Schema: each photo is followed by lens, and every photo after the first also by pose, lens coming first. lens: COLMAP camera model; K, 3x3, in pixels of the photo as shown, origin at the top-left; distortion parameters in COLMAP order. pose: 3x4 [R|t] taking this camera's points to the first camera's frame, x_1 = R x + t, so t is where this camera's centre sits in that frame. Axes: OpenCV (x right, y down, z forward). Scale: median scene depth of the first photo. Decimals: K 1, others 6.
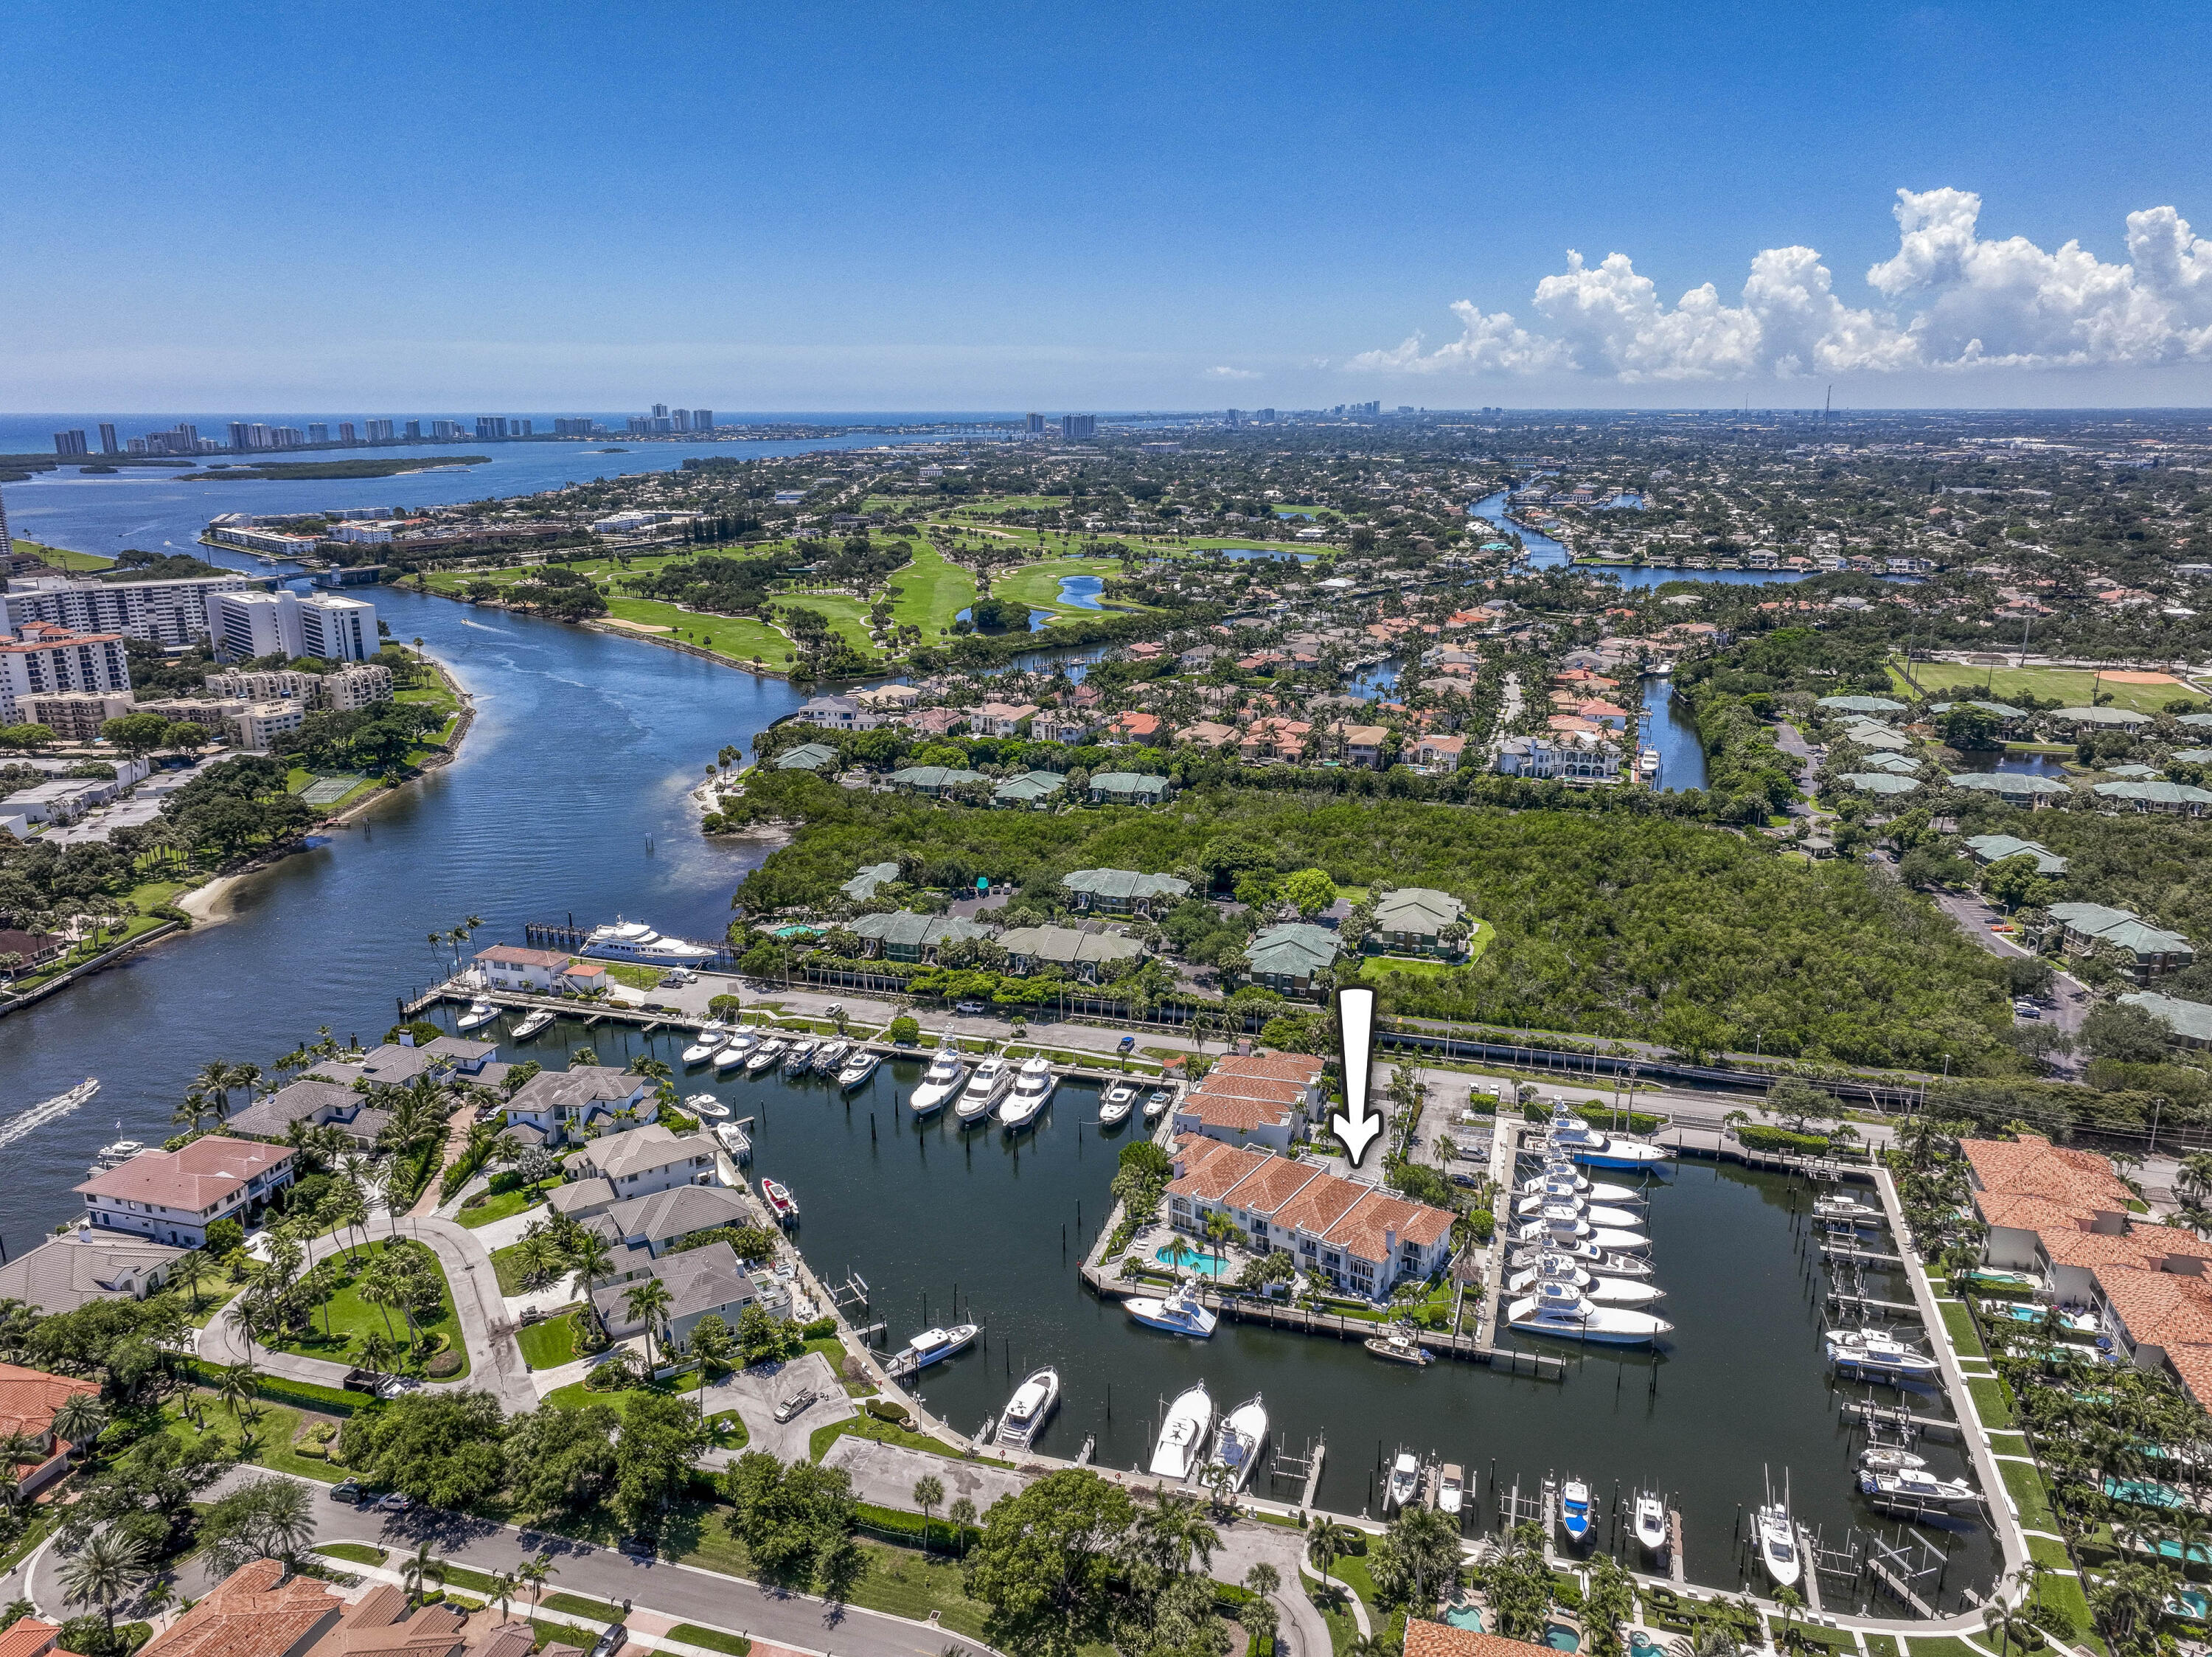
lens RADIAL K [[1540.8, 0, 1116.6], [0, 1540.8, 842.0], [0, 0, 1]] dist [-0.004805, 0.008193]
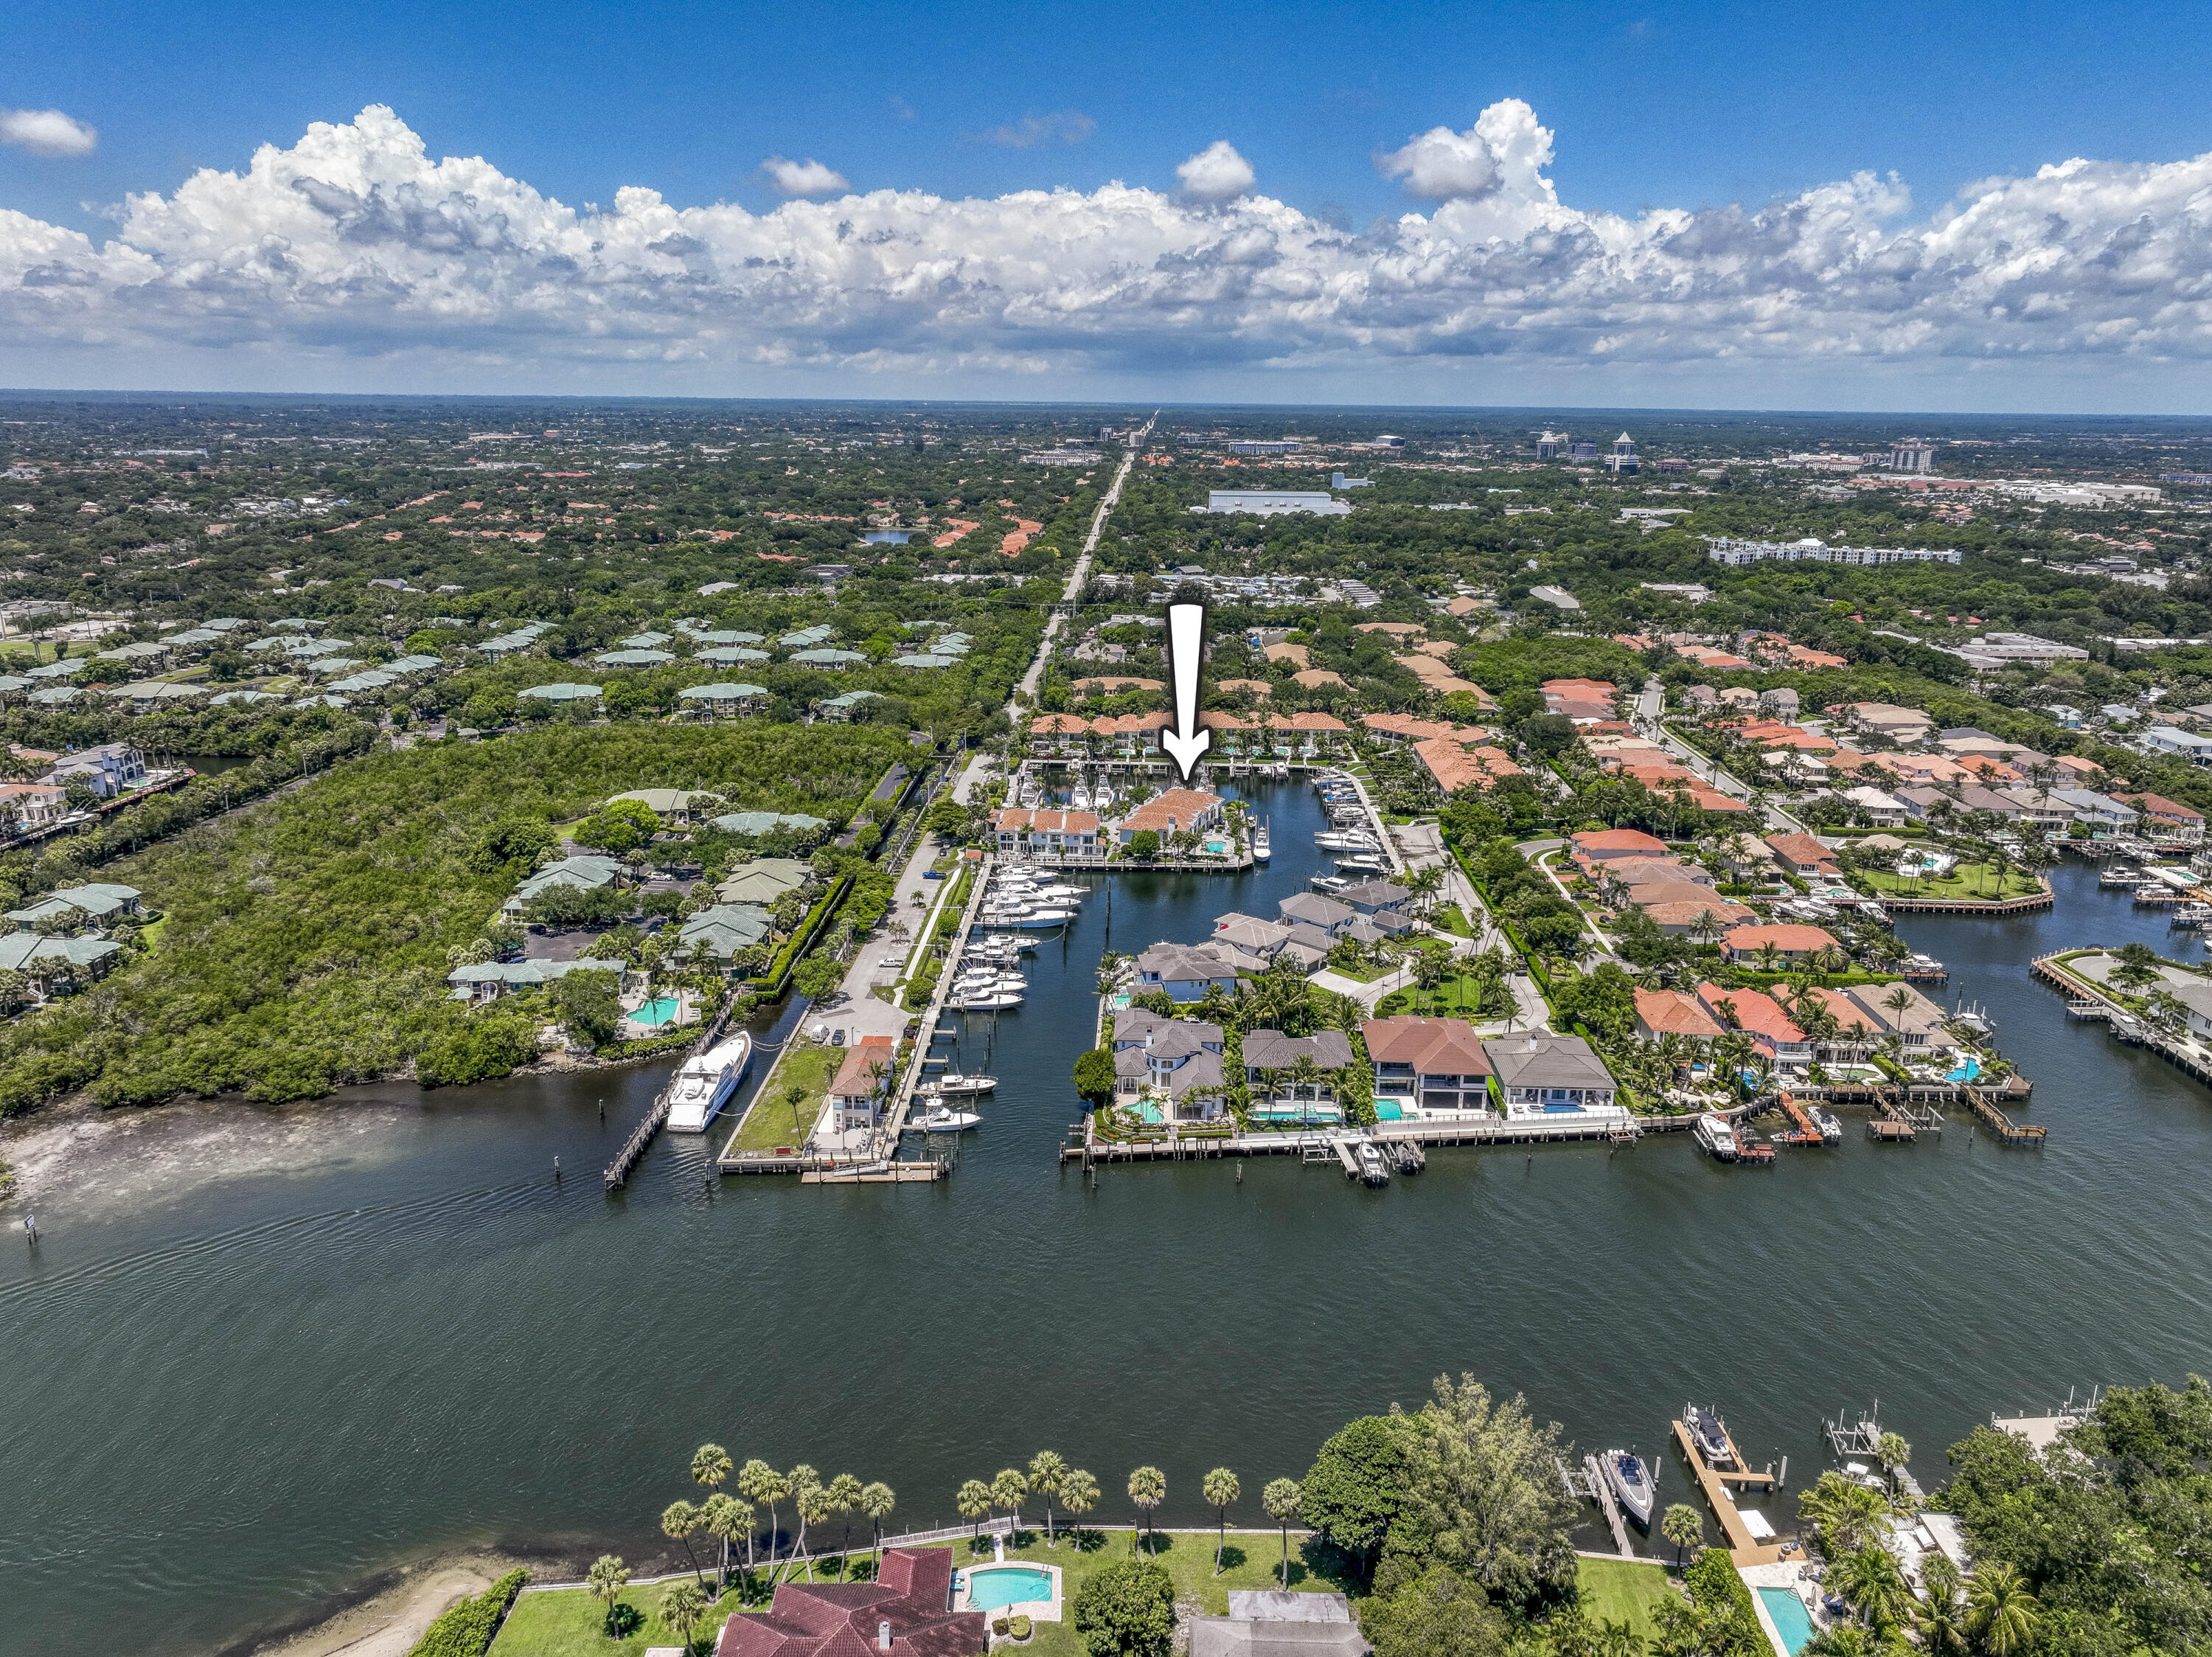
lens RADIAL K [[1540.8, 0, 1105.5], [0, 1540.8, 819.4], [0, 0, 1]] dist [-0.004805, 0.008193]
pose [[-0.258329, -0.251808, 0.932662, -1.082053], [0.257457, 0.912571, 0.317694, -0.251396], [-0.931119, 0.322190, -0.170914, 0.946190]]
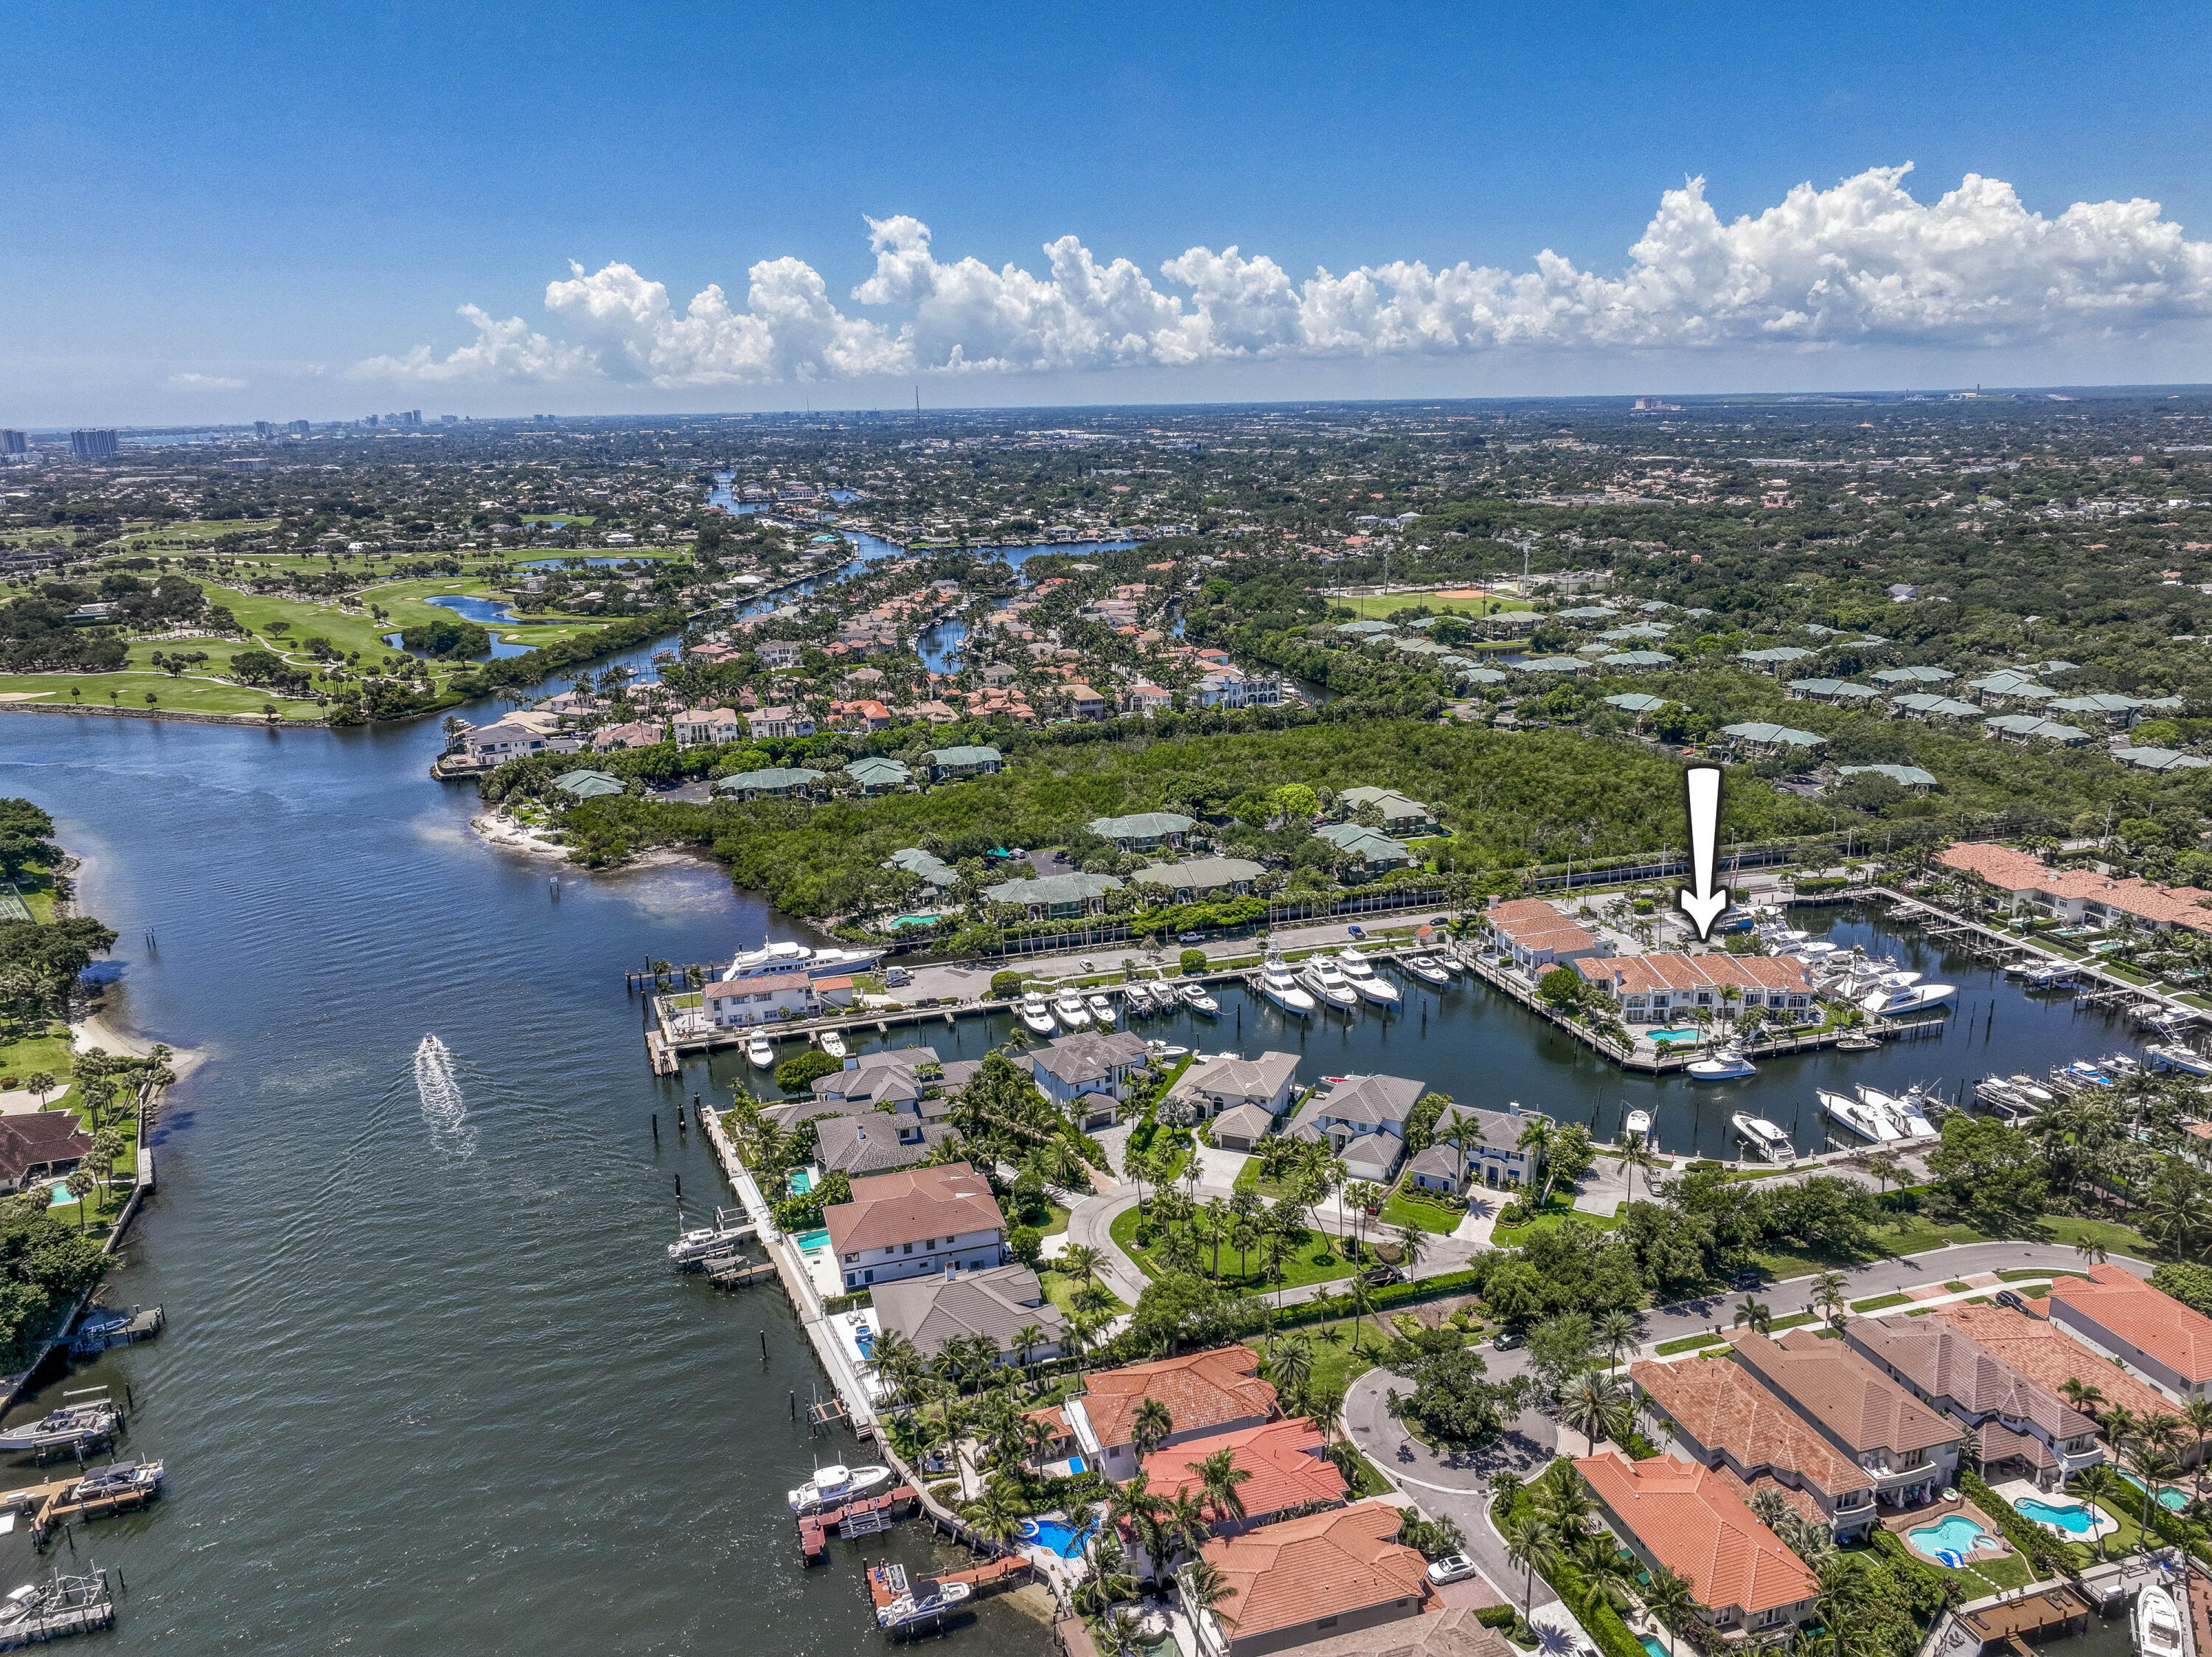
lens RADIAL K [[1540.8, 0, 1097.7], [0, 1540.8, 825.9], [0, 0, 1]] dist [-0.004805, 0.008193]
pose [[0.832674, -0.160707, 0.529931, -0.668598], [0.167581, 0.985220, 0.035461, -0.018652], [-0.527798, 0.059279, 0.847299, 0.102122]]
